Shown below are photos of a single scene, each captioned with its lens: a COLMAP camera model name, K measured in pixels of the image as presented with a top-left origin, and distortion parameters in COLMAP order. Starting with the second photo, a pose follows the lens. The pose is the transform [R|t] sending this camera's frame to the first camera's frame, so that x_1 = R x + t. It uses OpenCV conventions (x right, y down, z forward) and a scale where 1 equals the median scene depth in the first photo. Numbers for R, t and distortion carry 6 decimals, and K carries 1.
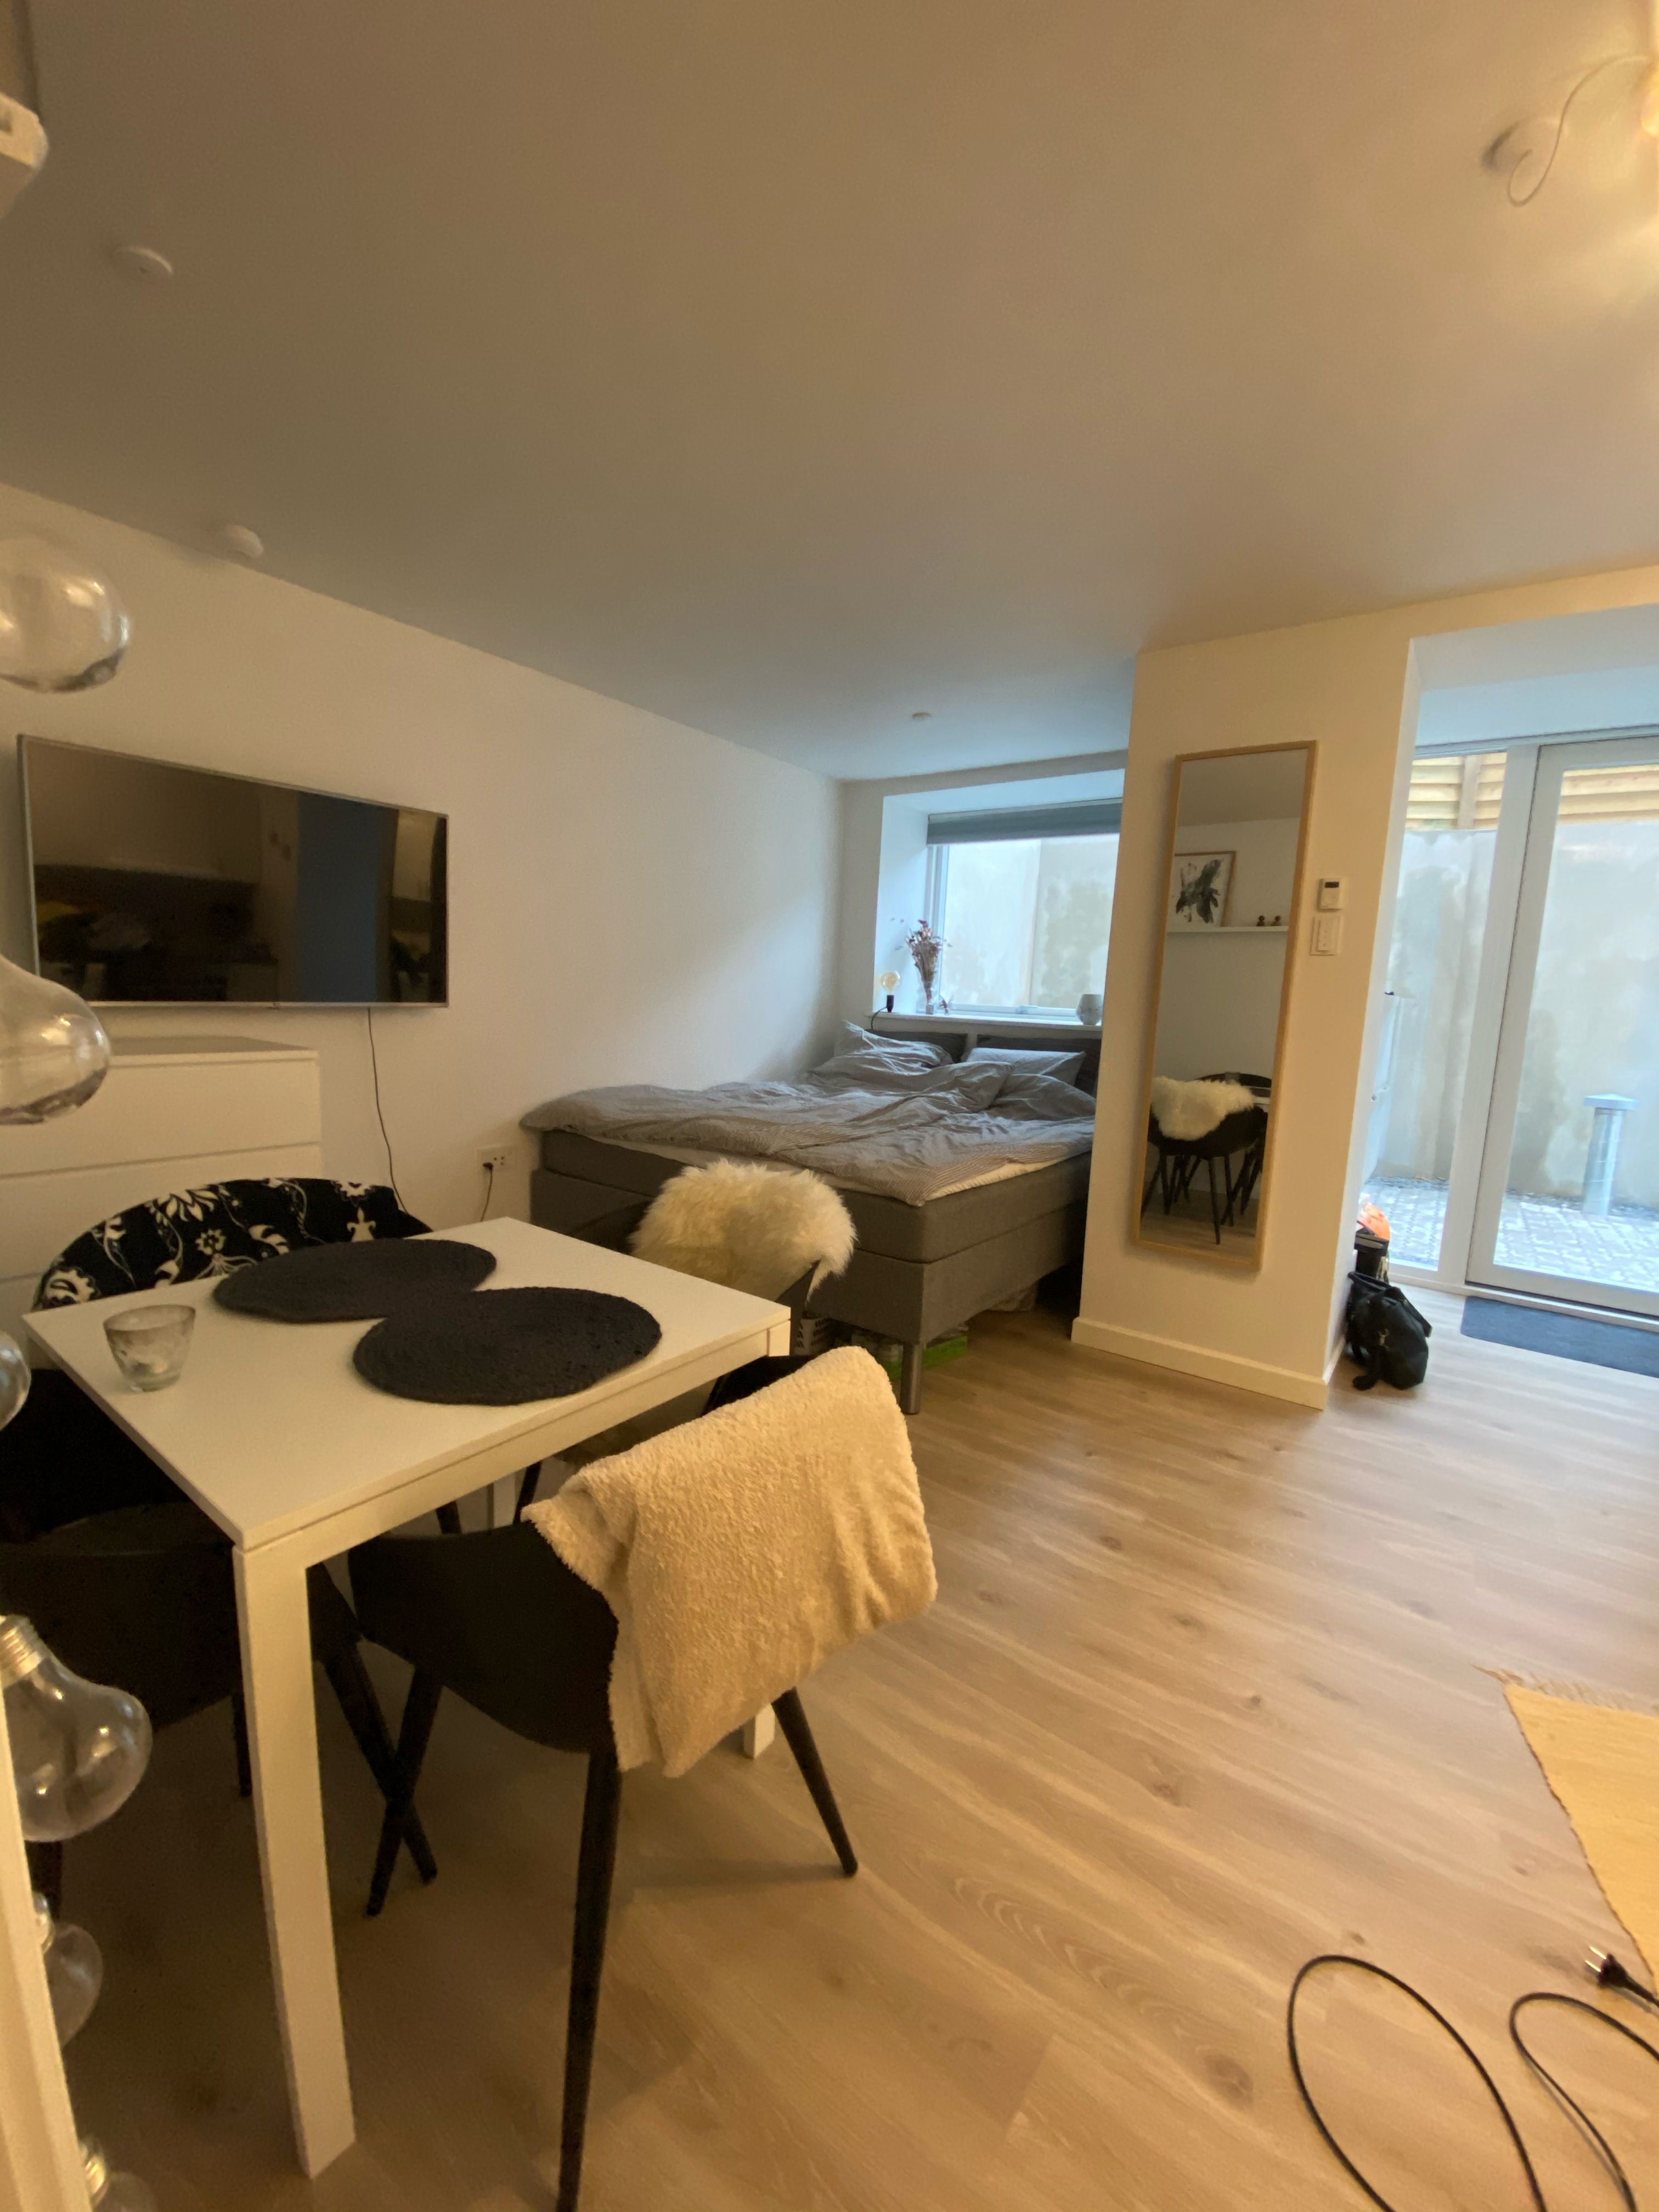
lens RADIAL K [[873.5, 0, 829.5], [0, 873.5, 1106.0], [0, 0, 1]] dist [-0.014310, -0.000397]
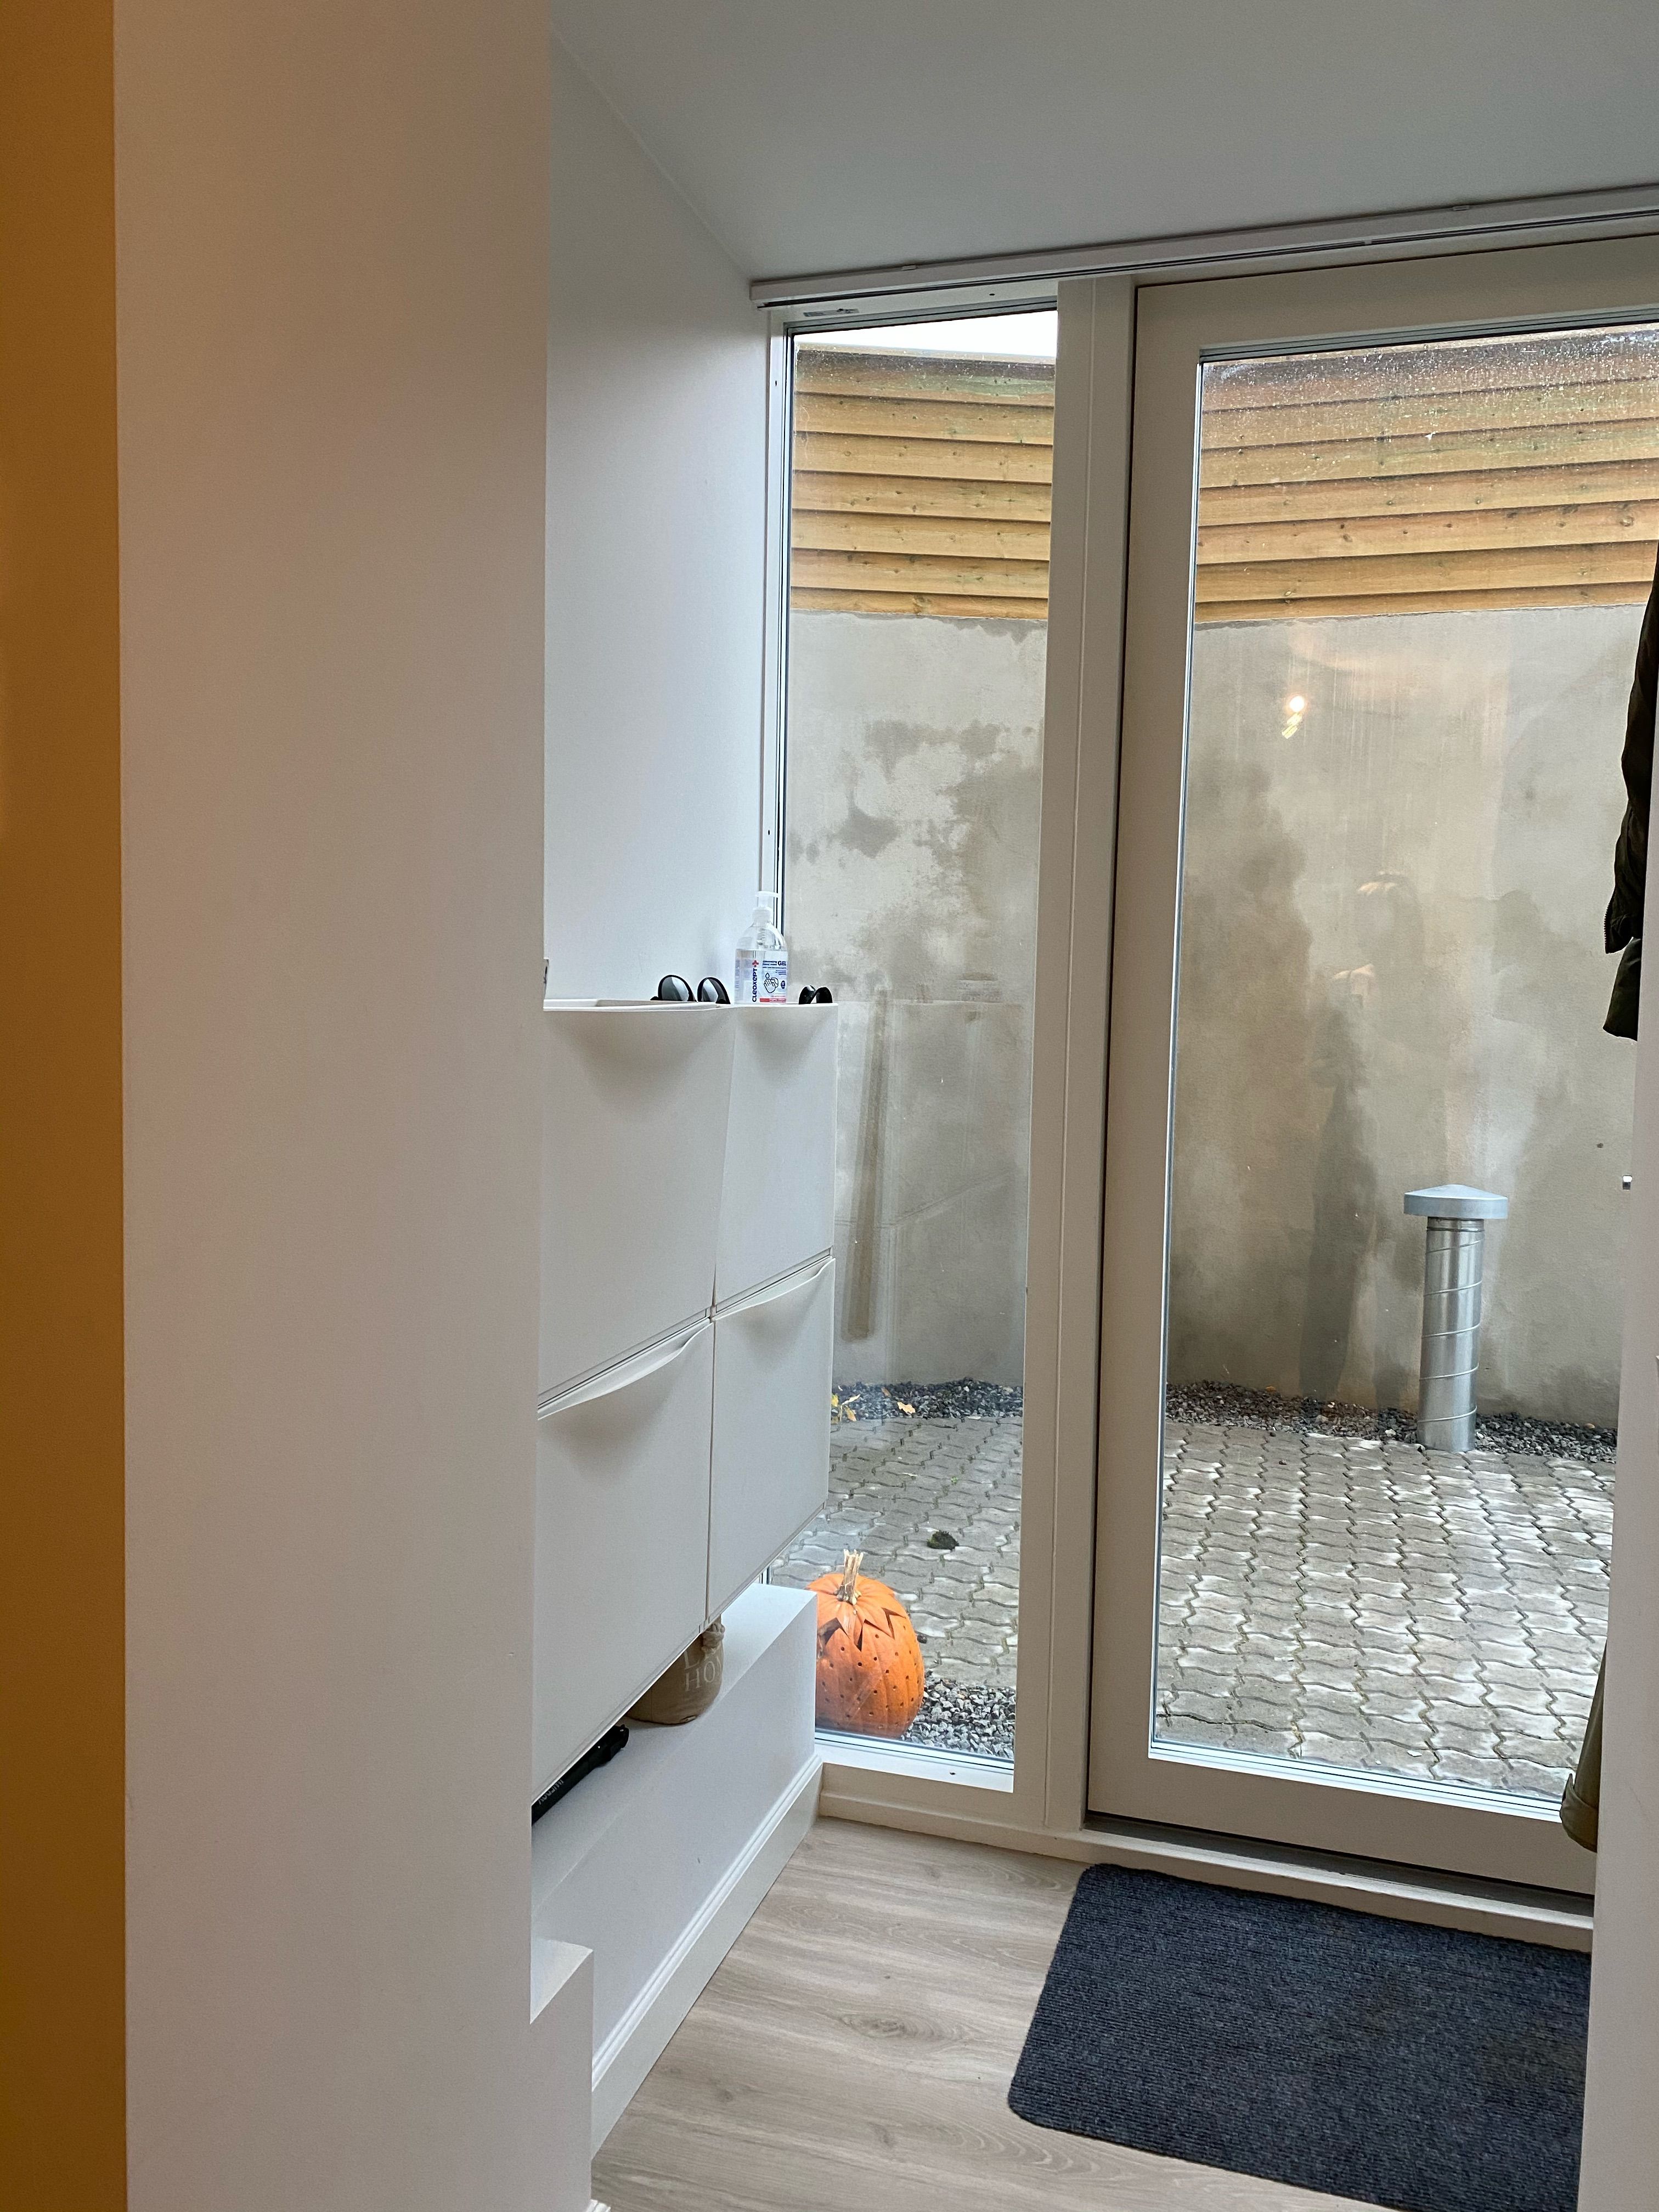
lens RADIAL K [[1662.1, 0, 829.5], [0, 1662.1, 1106.0], [0, 0, 1]] dist [0.098683, -0.001588]
pose [[0.939666, -0.043829, 0.339273, 0.283772], [0.062379, 0.997084, -0.043959, -0.038337], [-0.336357, 0.062470, 0.939660, 0.256399]]
